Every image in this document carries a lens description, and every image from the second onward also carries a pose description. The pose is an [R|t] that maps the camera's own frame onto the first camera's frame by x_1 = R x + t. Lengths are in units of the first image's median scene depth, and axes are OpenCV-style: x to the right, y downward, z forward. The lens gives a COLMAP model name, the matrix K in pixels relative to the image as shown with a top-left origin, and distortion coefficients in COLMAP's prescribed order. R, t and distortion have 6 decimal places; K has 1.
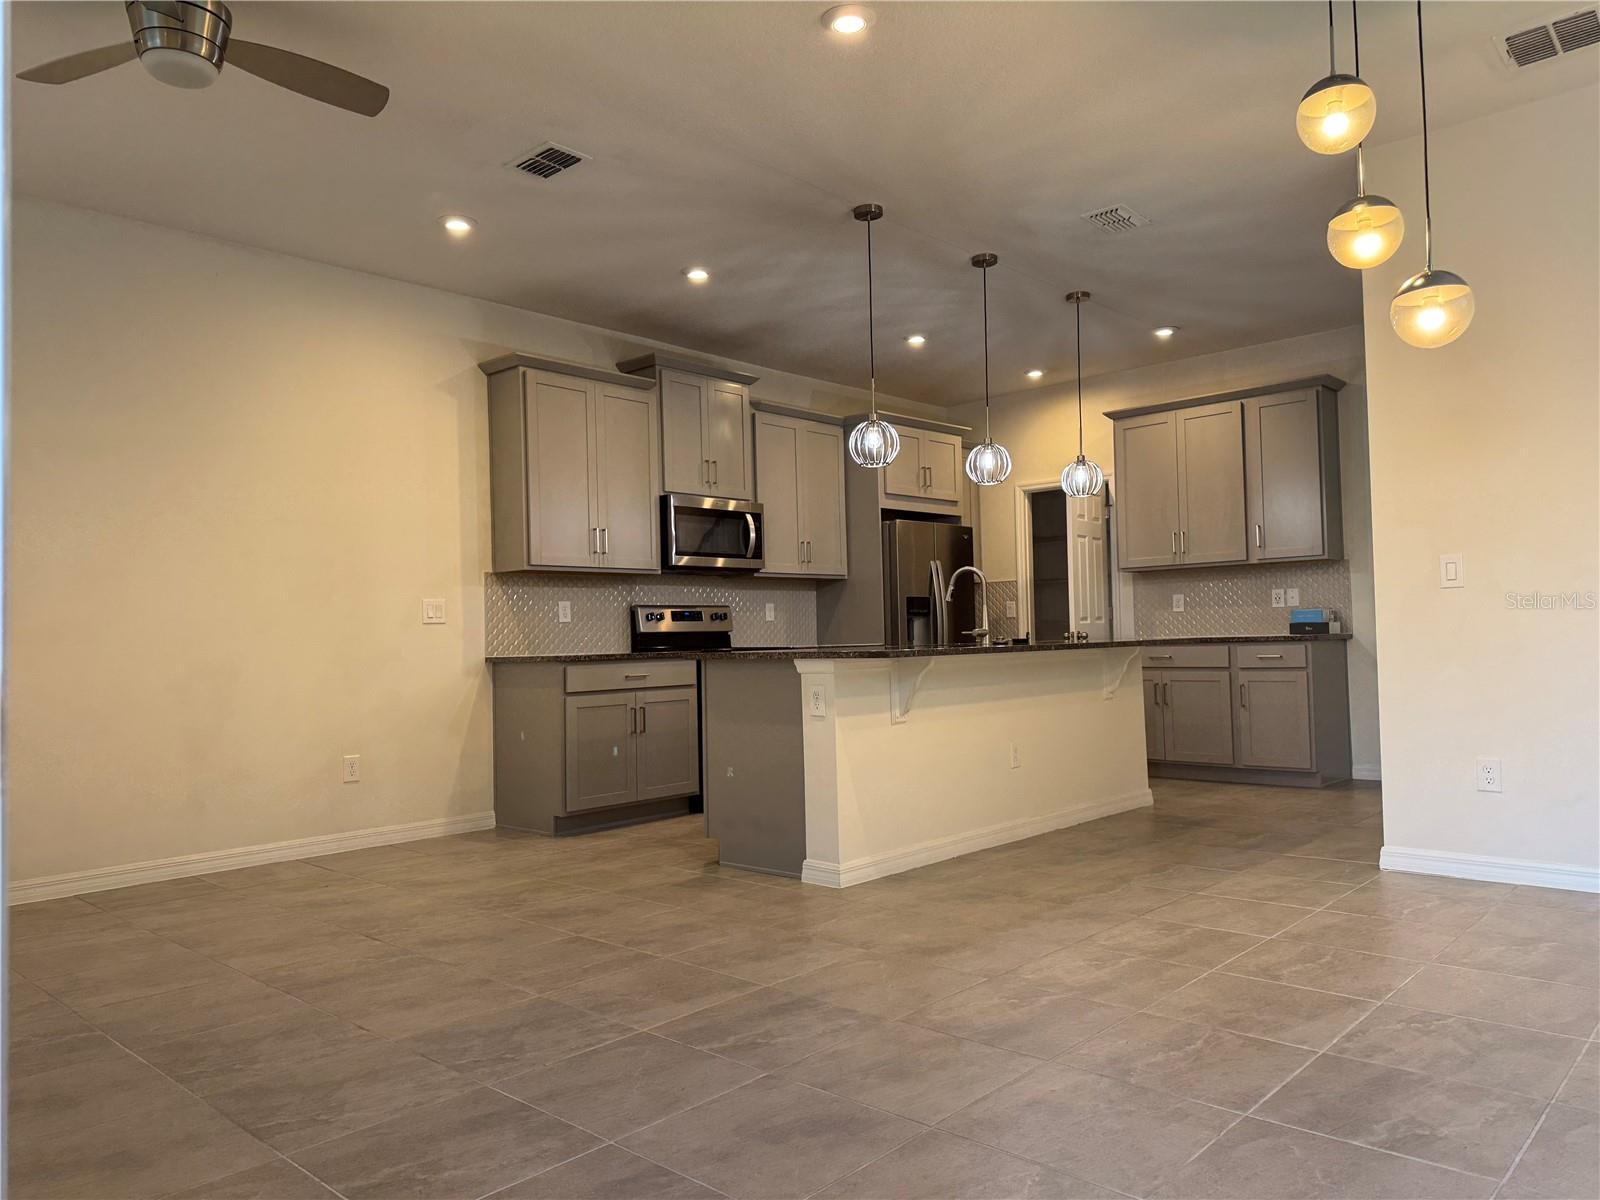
lens RADIAL K [[1129.3, 0, 809.3], [0, 1129.3, 604.5], [0, 0, 1]] dist [0.049694, -0.055598]
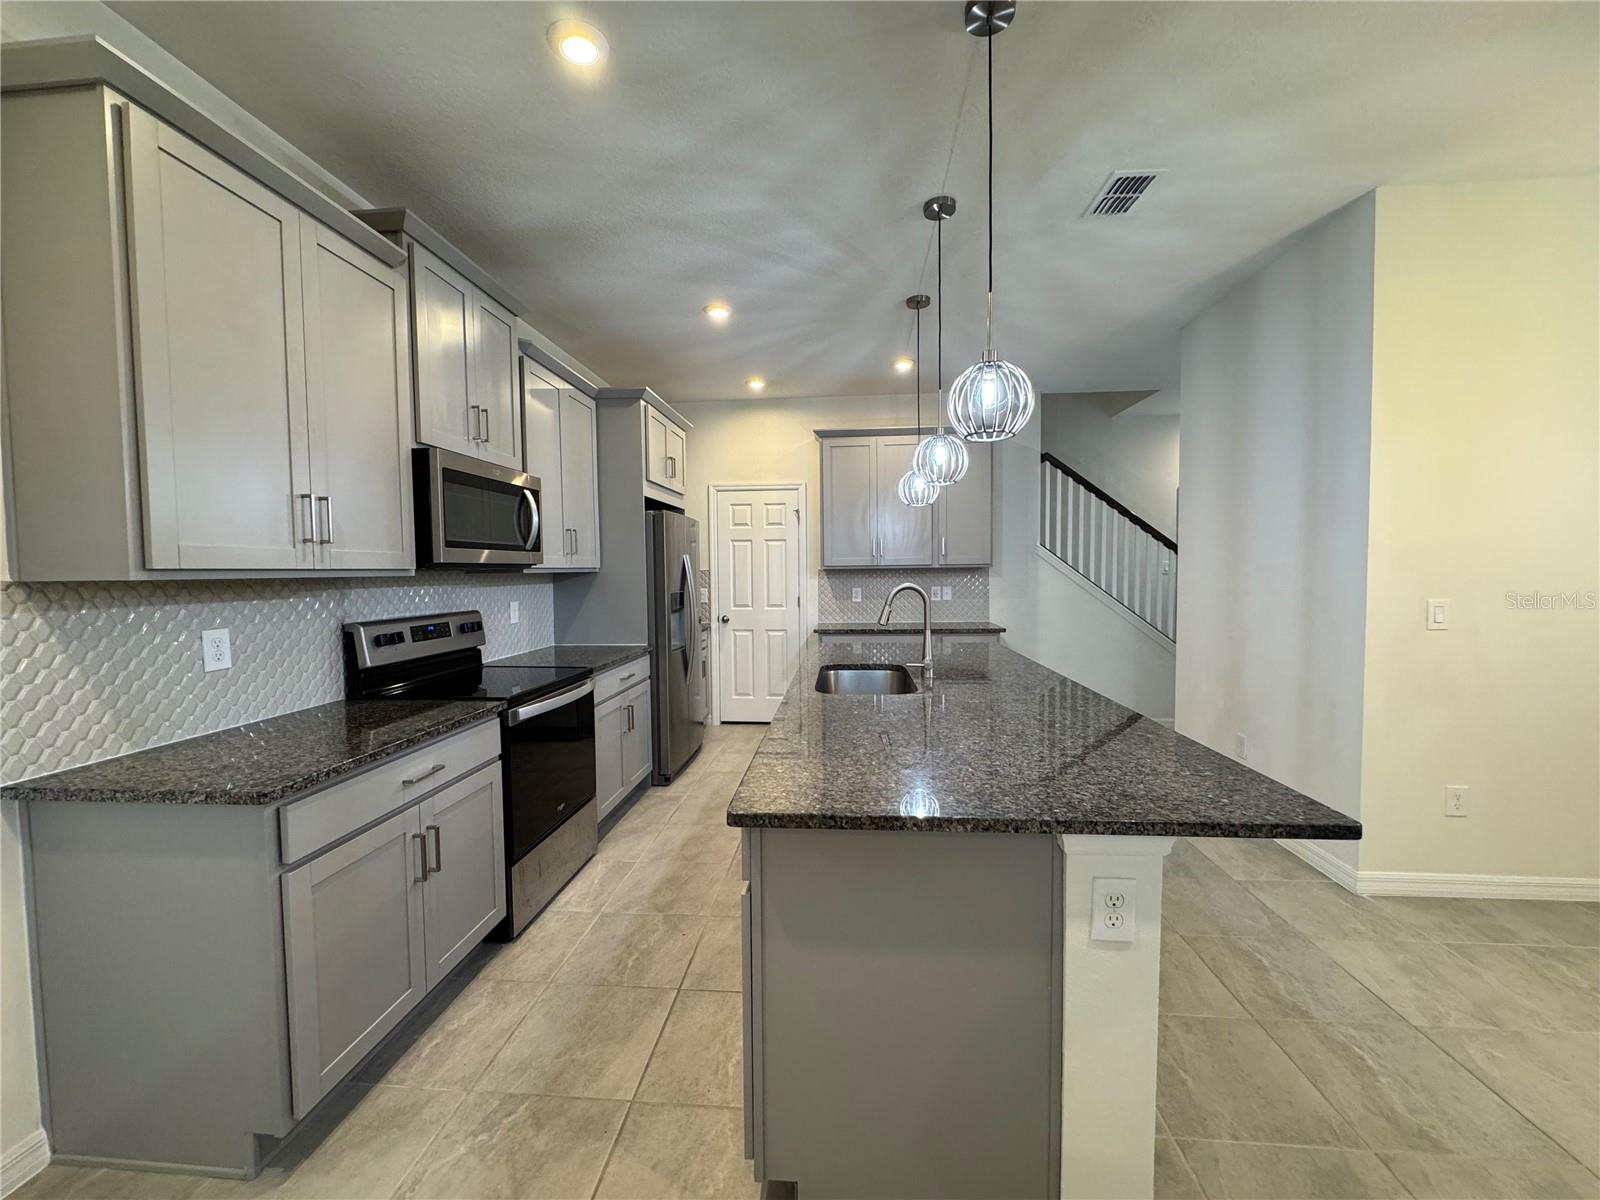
lens RADIAL K [[637.6, 0, 797.6], [0, 637.6, 596.2], [0, 0, 1]] dist [-0.000737, -0.001600]
pose [[0.792591, -0.008838, 0.609690, -0.203391], [-0.027233, 0.998384, 0.049876, -0.044705], [-0.609146, -0.056135, 0.791069, 0.674253]]
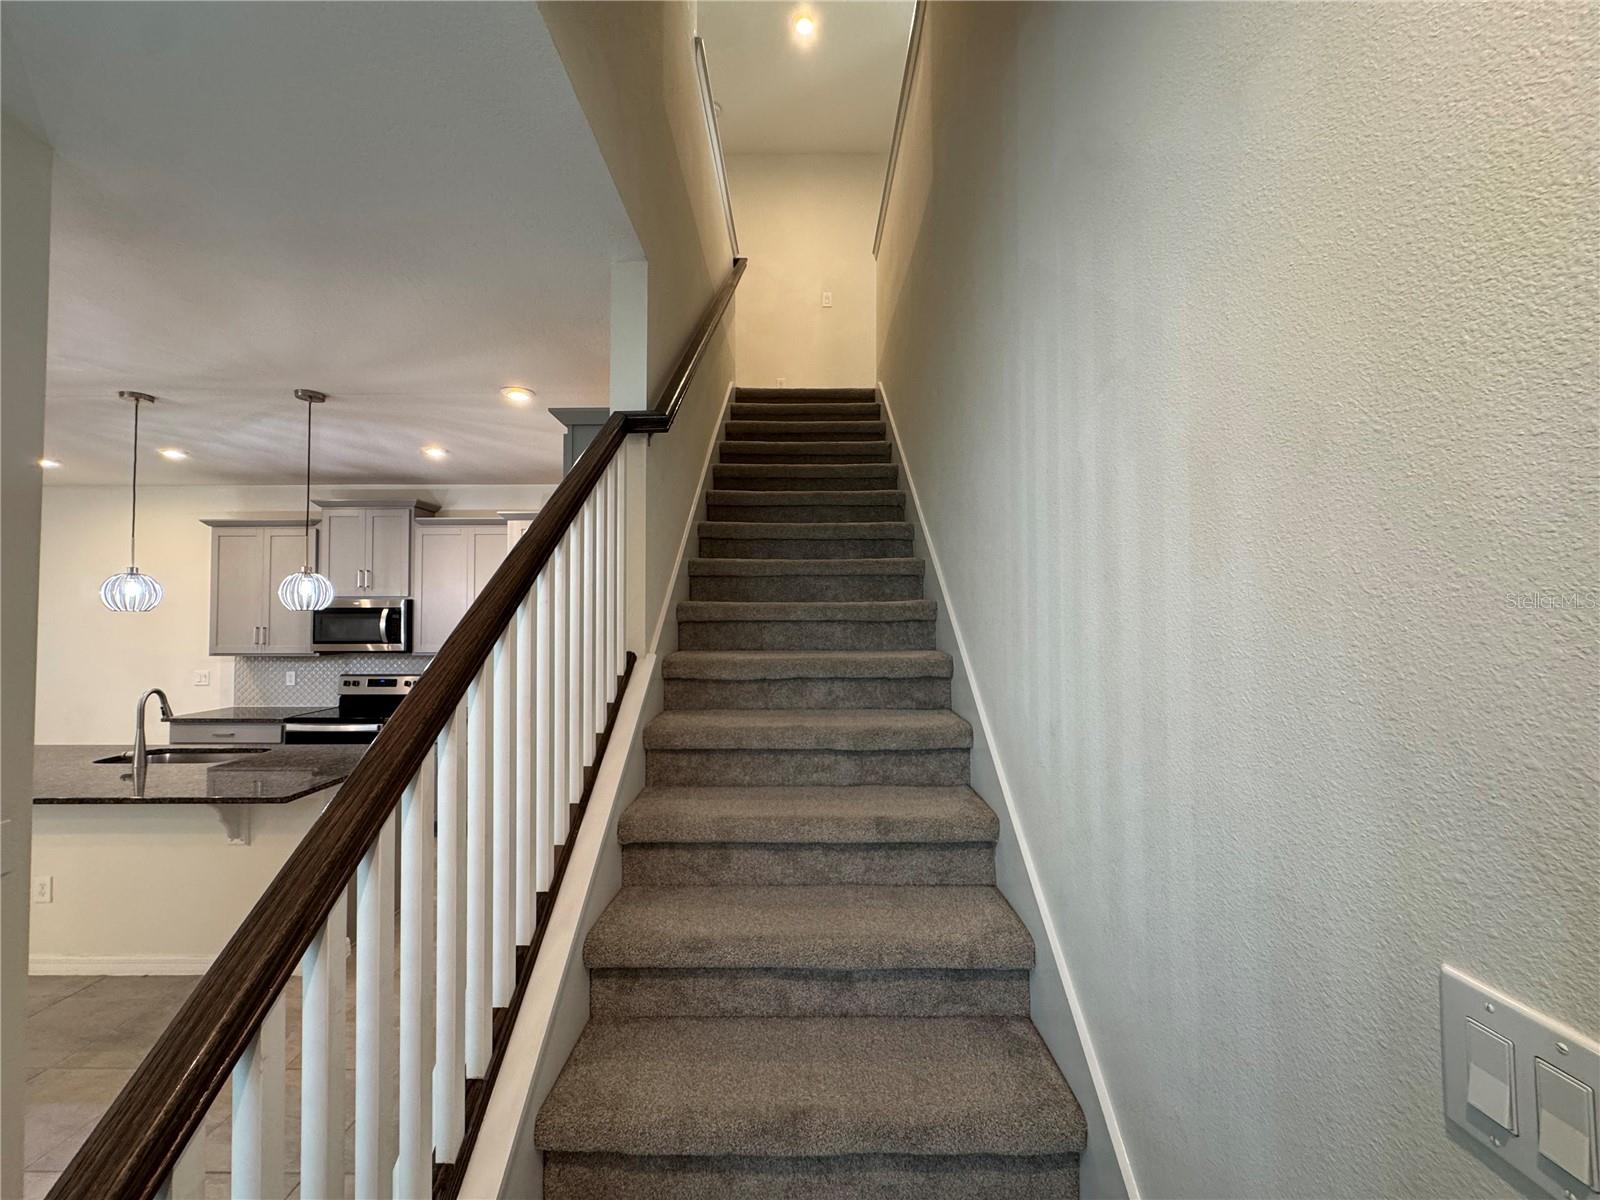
lens RADIAL K [[637.6, 0, 800.0], [0, 637.6, 592.5], [0, 0, 1]] dist [-0.000737, -0.001600]
pose [[0.670731, -0.001934, -0.741698, 0.970349], [0.008421, 0.999952, 0.005007, -0.119007], [0.741653, -0.009604, 0.670715, 1.040557]]
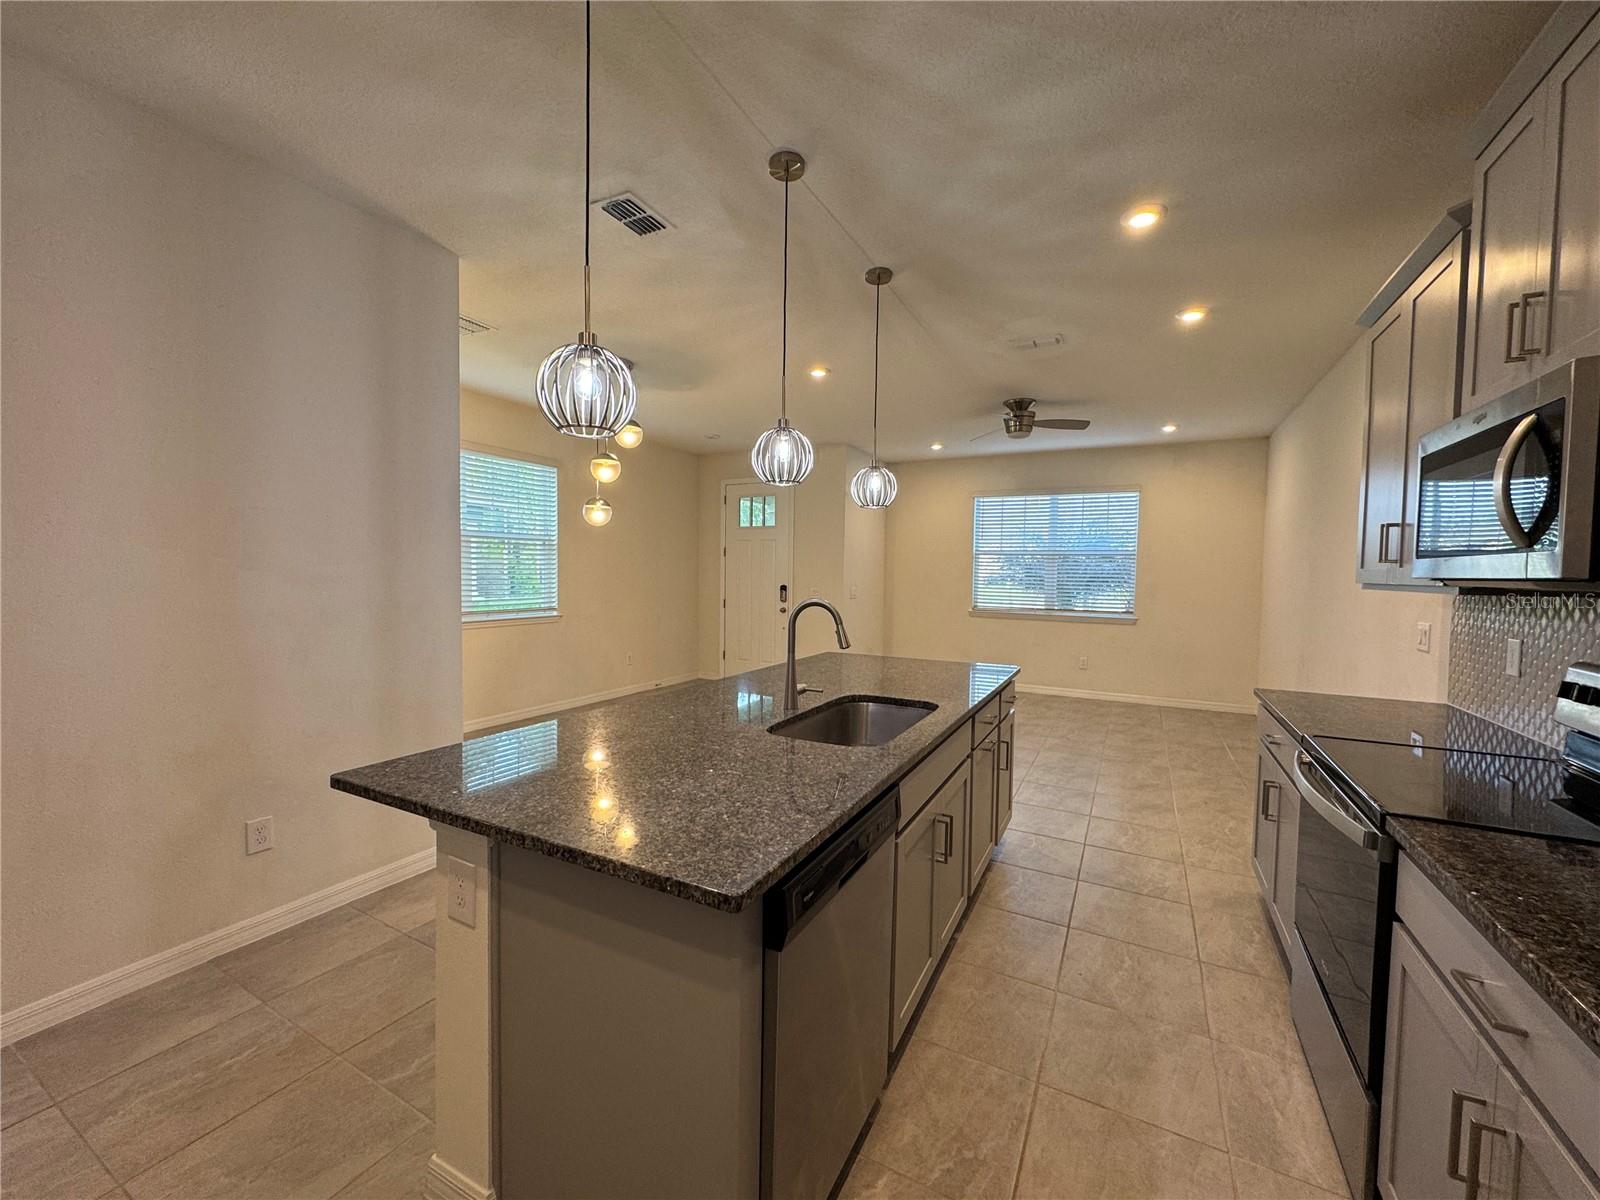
lens RADIAL K [[637.6, 0, 800.8], [0, 637.6, 595.3], [0, 0, 1]] dist [-0.000737, -0.001600]
pose [[-0.967252, 0.021287, -0.252923, 0.246104], [0.018051, 0.999723, 0.015105, -0.041524], [0.253174, 0.010045, -0.967369, 1.364277]]
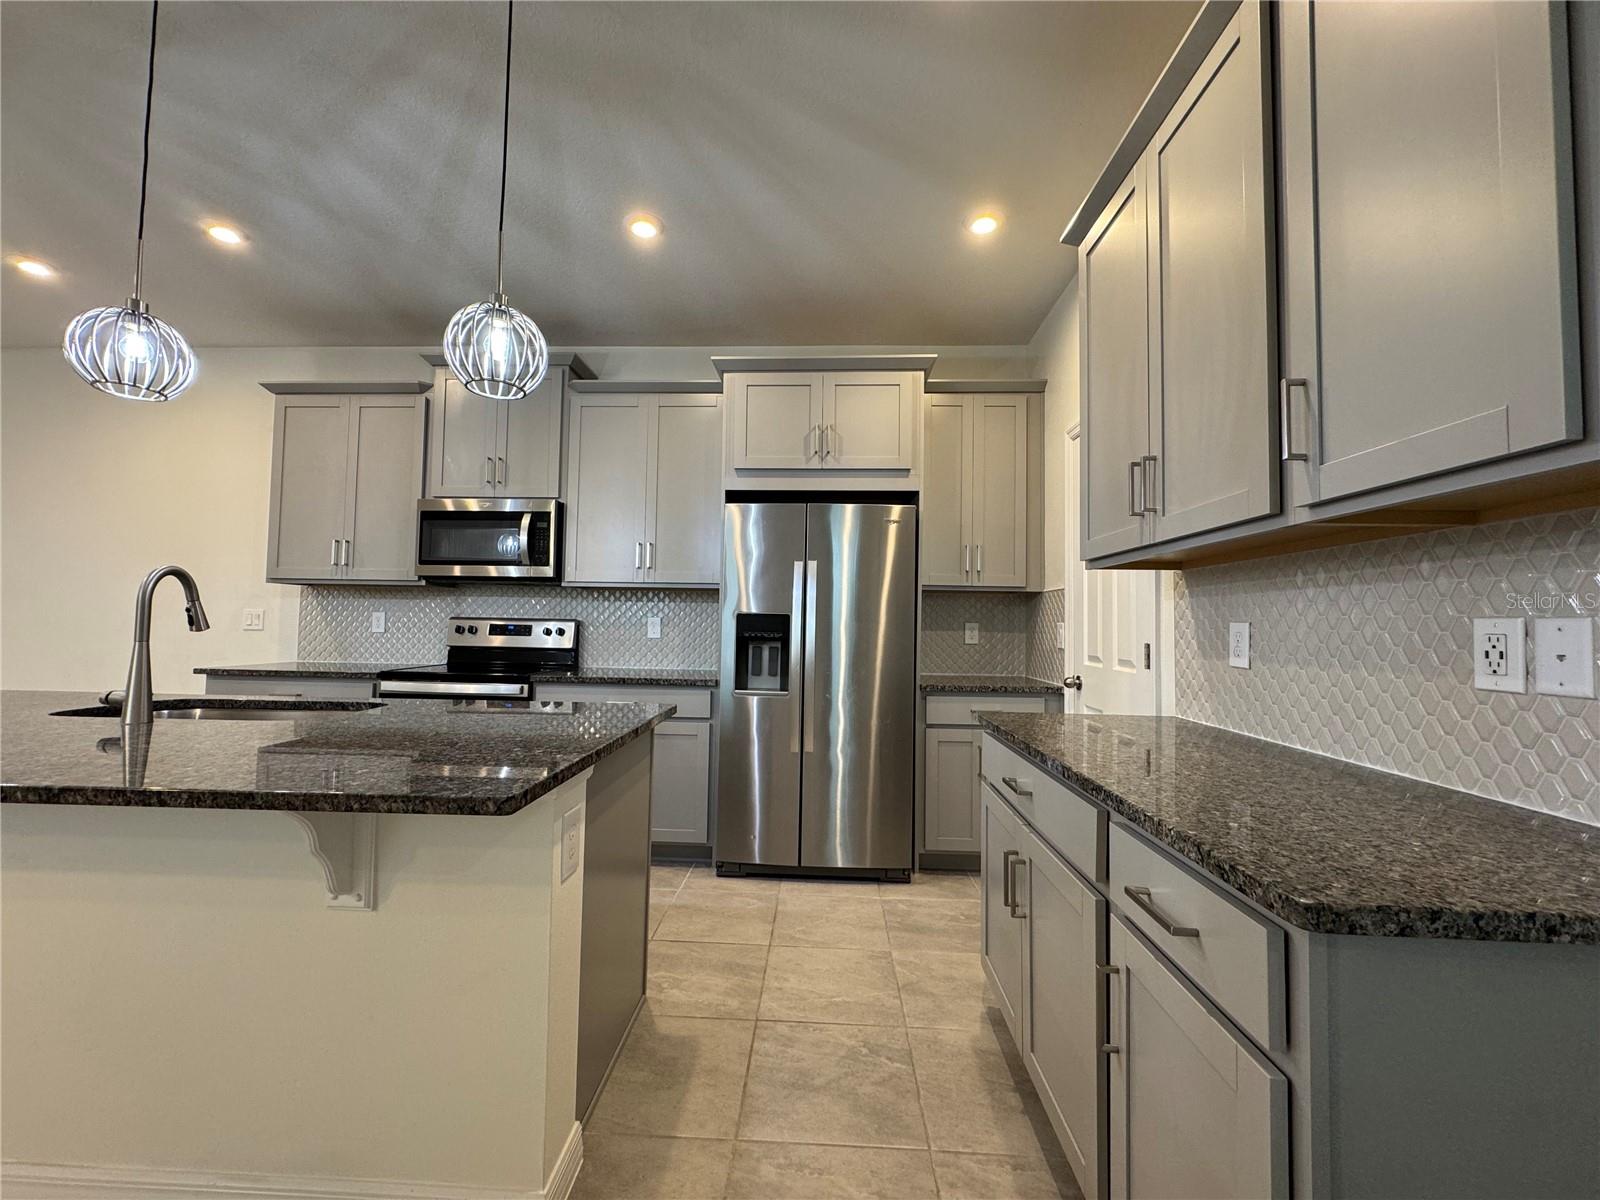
lens RADIAL K [[637.6, 0, 804.2], [0, 637.6, 591.7], [0, 0, 1]] dist [-0.000737, -0.001600]
pose [[0.645758, -0.002549, -0.763538, 0.543271], [-0.009254, 0.999895, -0.011164, -0.021174], [0.763486, 0.014275, 0.645666, 1.023695]]
